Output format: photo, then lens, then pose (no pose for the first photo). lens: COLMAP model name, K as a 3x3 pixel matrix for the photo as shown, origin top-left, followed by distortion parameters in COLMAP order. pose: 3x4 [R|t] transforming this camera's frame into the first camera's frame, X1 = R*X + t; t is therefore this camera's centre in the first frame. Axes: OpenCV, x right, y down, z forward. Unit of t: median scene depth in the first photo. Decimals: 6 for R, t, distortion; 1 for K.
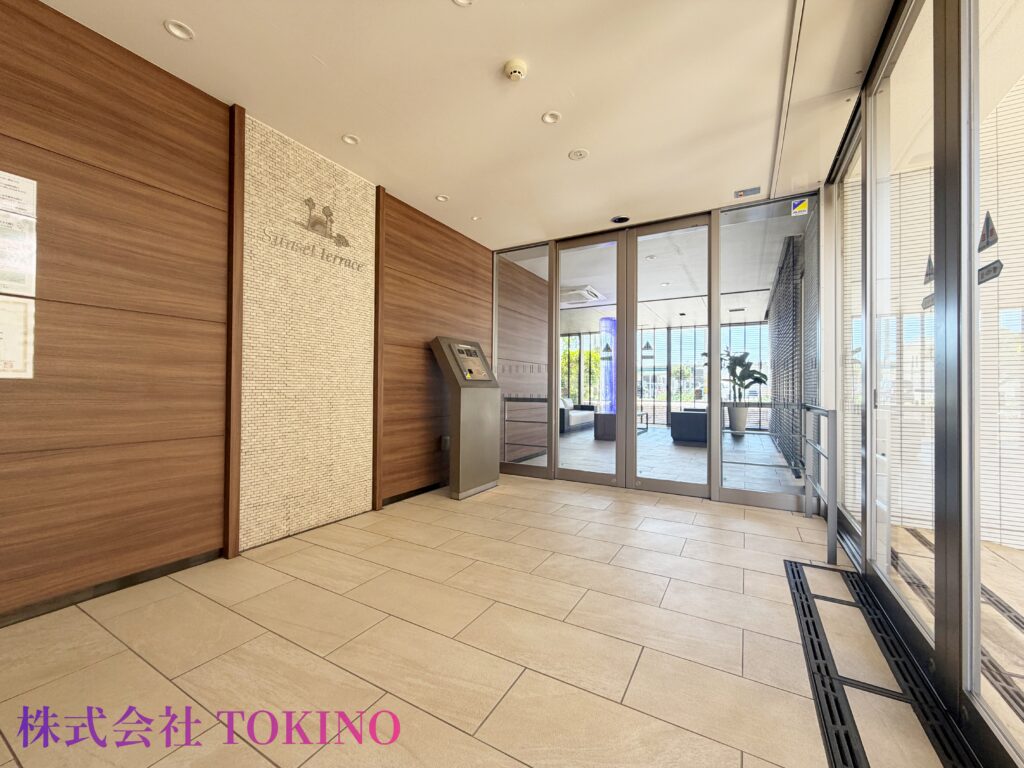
lens RADIAL K [[409.3, 0, 509.9], [0, 409.3, 387.0], [0, 0, 1]] dist [0.000736, -0.000579]
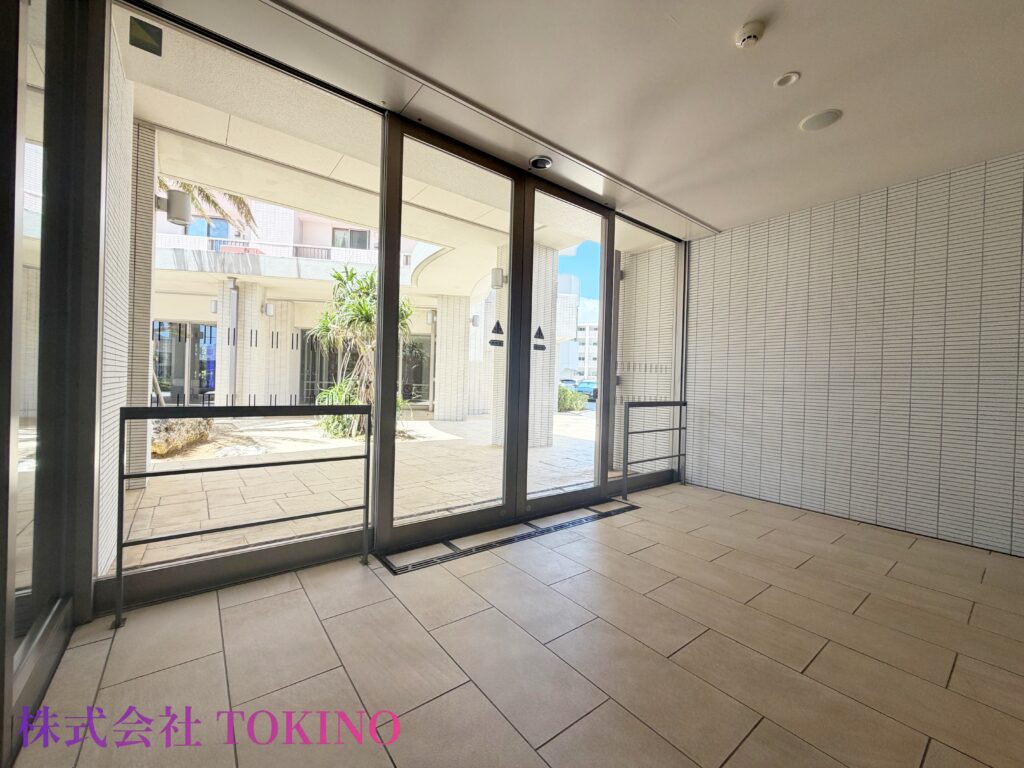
lens RADIAL K [[409.3, 0, 508.4], [0, 409.3, 383.1], [0, 0, 1]] dist [0.000736, -0.000579]
pose [[-0.922155, -0.031778, 0.385514, 0.124826], [-0.035258, 0.999376, -0.001961, -0.005406], [-0.385211, -0.015401, -0.922700, 1.990595]]
